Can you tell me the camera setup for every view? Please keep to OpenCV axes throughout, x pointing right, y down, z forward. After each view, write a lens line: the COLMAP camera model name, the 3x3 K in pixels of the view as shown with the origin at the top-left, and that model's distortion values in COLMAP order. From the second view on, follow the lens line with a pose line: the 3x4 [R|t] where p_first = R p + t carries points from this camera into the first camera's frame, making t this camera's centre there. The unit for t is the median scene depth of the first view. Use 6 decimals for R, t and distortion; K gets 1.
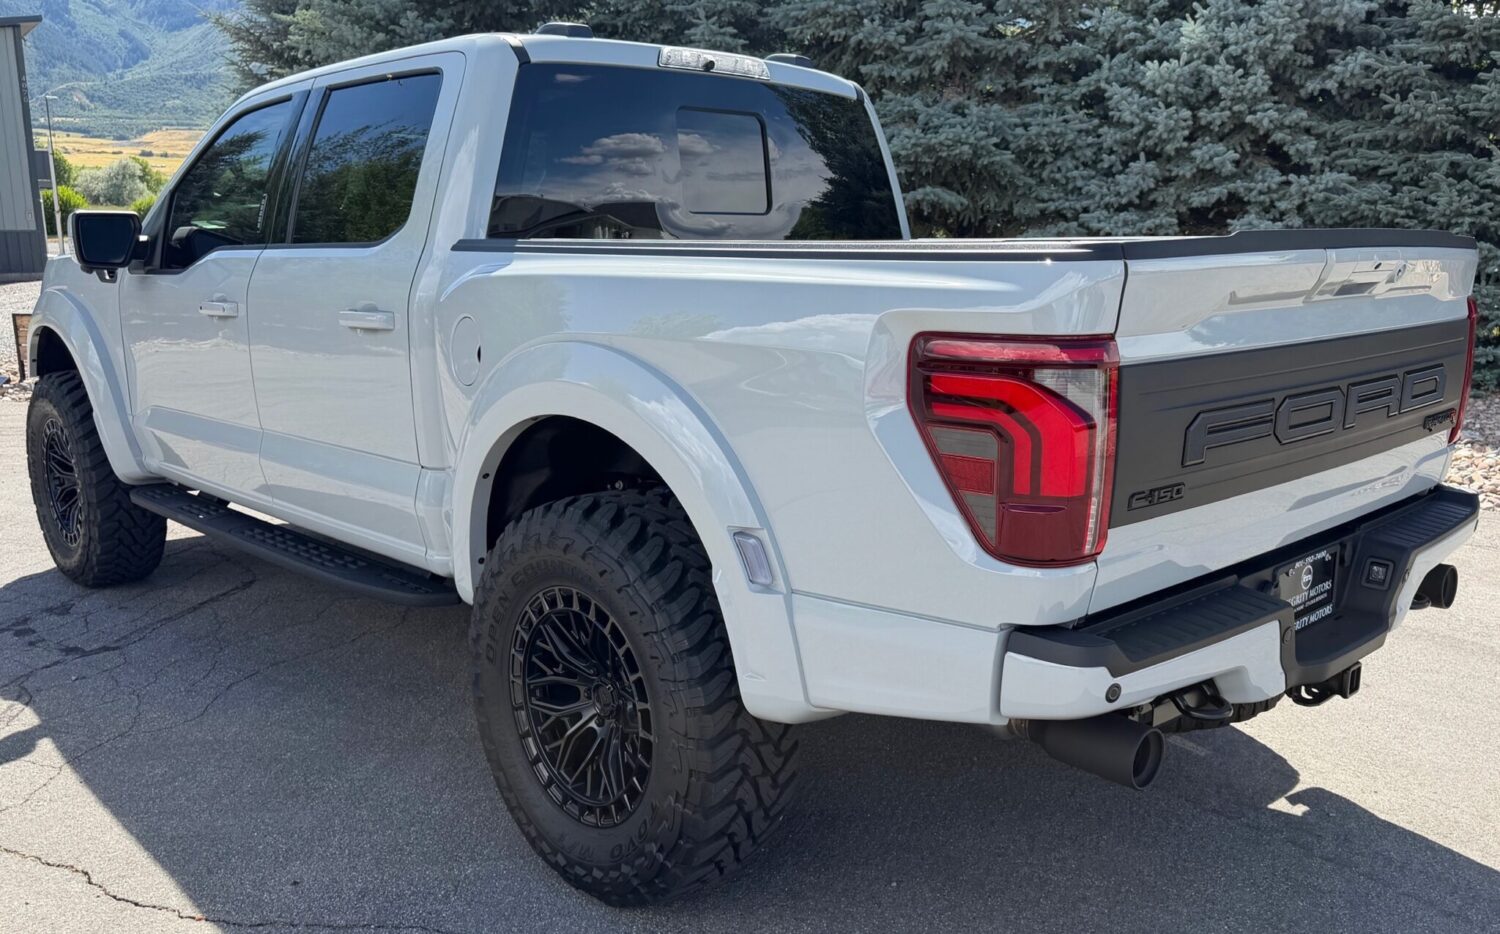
lens RADIAL K [[1268.4, 0, 757.8], [0, 1268.4, 470.7], [0, 0, 1]] dist [0.011805, -0.026562]
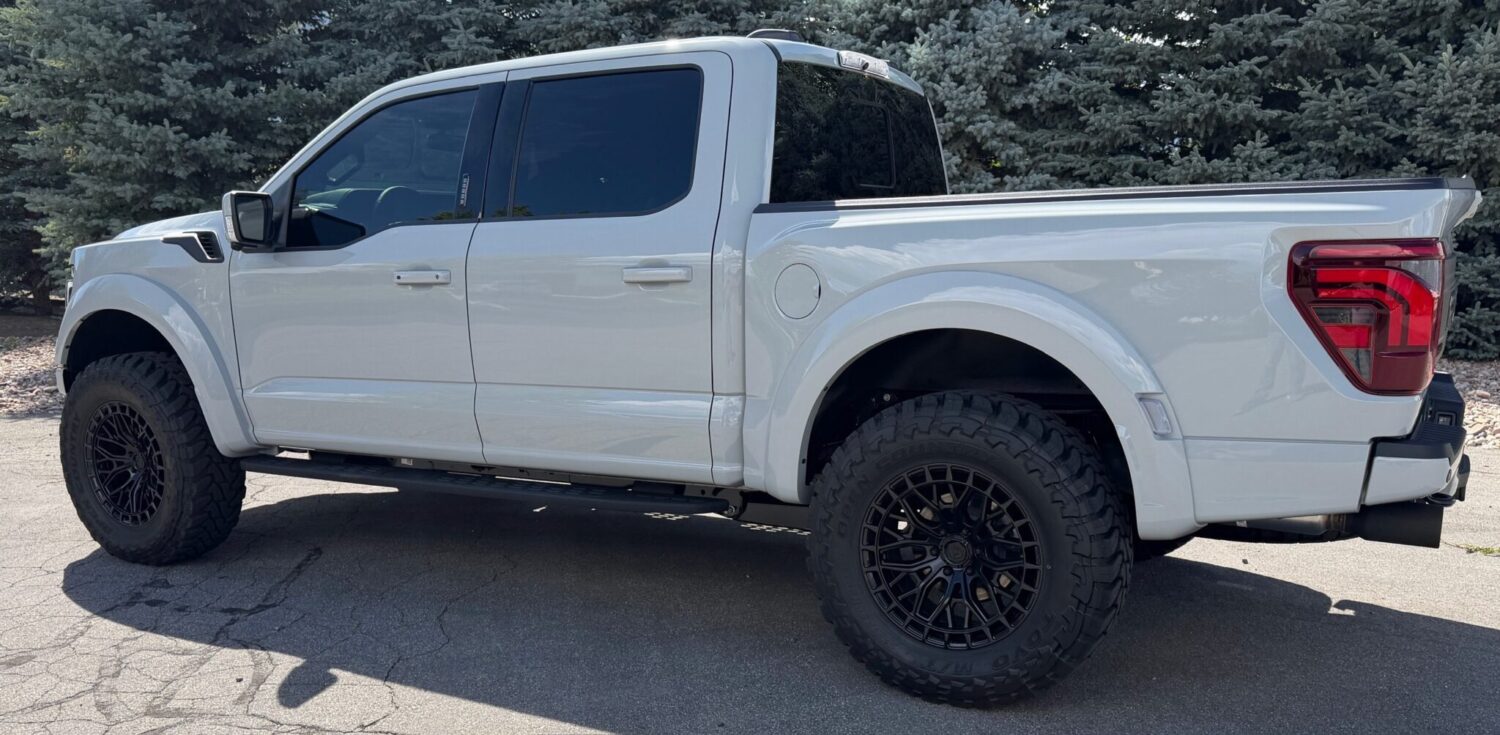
lens RADIAL K [[1220.6, 0, 739.6], [0, 1220.6, 439.5], [0, 0, 1]] dist [0.045052, -0.069050]
pose [[0.965461, -0.056452, 0.254357, -0.124703], [0.062523, 0.997918, -0.015842, 0.013919], [-0.252933, 0.031199, 0.966981, -0.028469]]
